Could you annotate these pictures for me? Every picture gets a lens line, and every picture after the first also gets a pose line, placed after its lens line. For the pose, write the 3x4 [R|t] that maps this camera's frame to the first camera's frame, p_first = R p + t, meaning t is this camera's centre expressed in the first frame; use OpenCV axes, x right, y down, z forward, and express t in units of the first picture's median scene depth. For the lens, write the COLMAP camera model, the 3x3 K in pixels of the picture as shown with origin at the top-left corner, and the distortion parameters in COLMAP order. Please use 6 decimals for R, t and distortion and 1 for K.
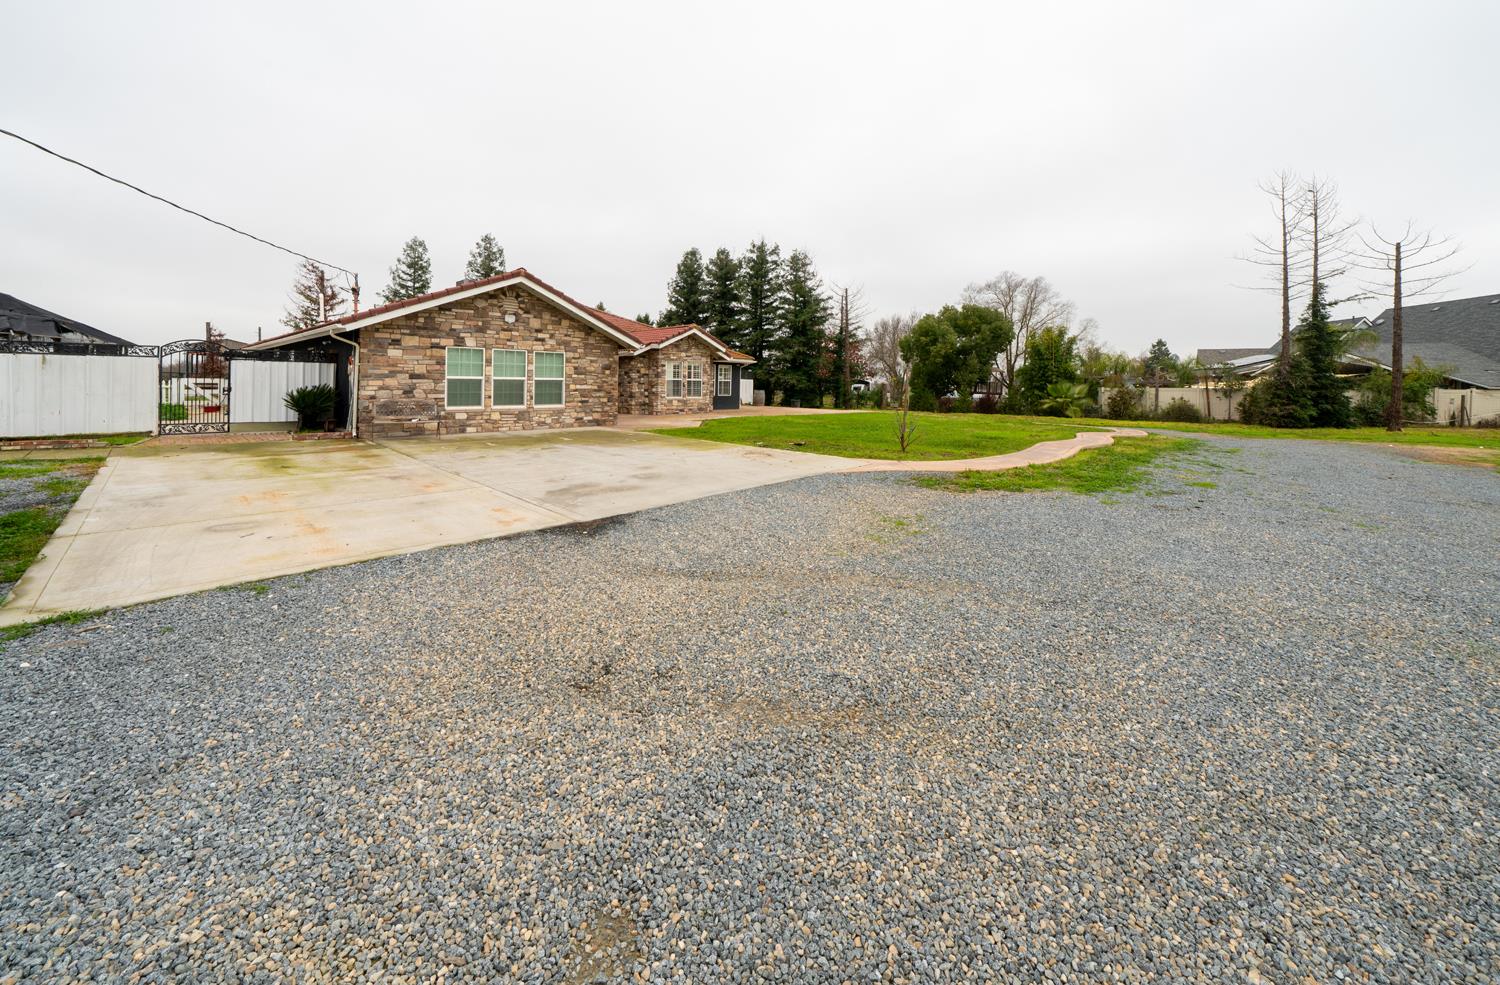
lens RADIAL K [[537.0, 0, 744.5], [0, 537.0, 377.6], [0, 0, 1]] dist [-0.025221, -0.000149]
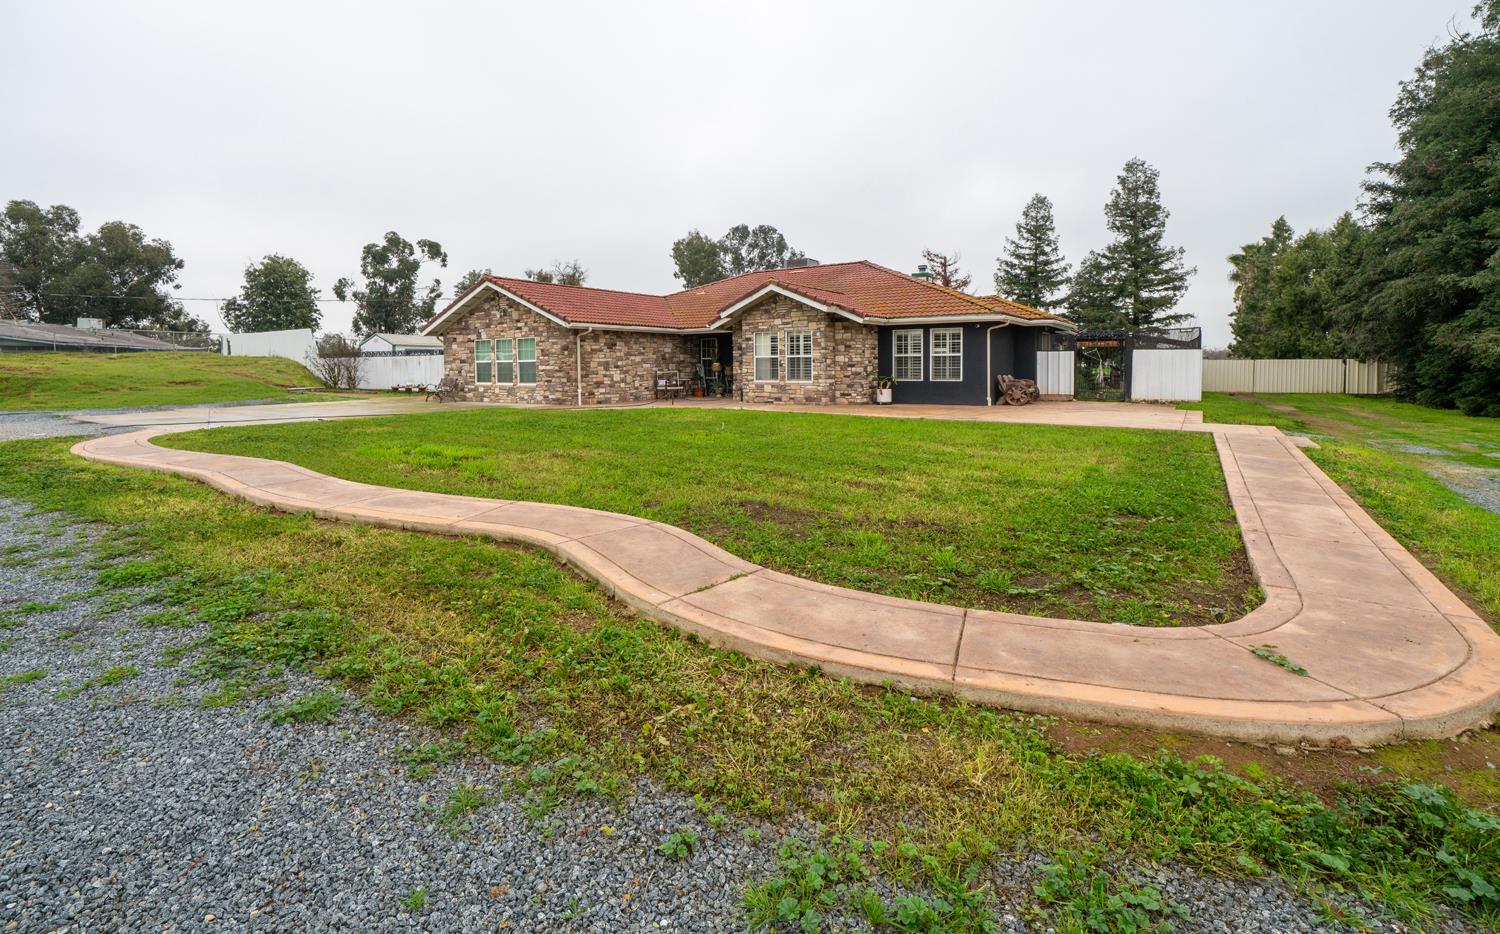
lens RADIAL K [[650.3, 0, 721.0], [0, 650.3, 368.7], [0, 0, 1]] dist [0.004372, -0.000062]
pose [[0.196164, -0.011680, -0.980502, 0.752327], [0.019690, 0.999774, -0.007970, 0.026572], [0.980373, -0.017743, 0.196349, 0.773881]]
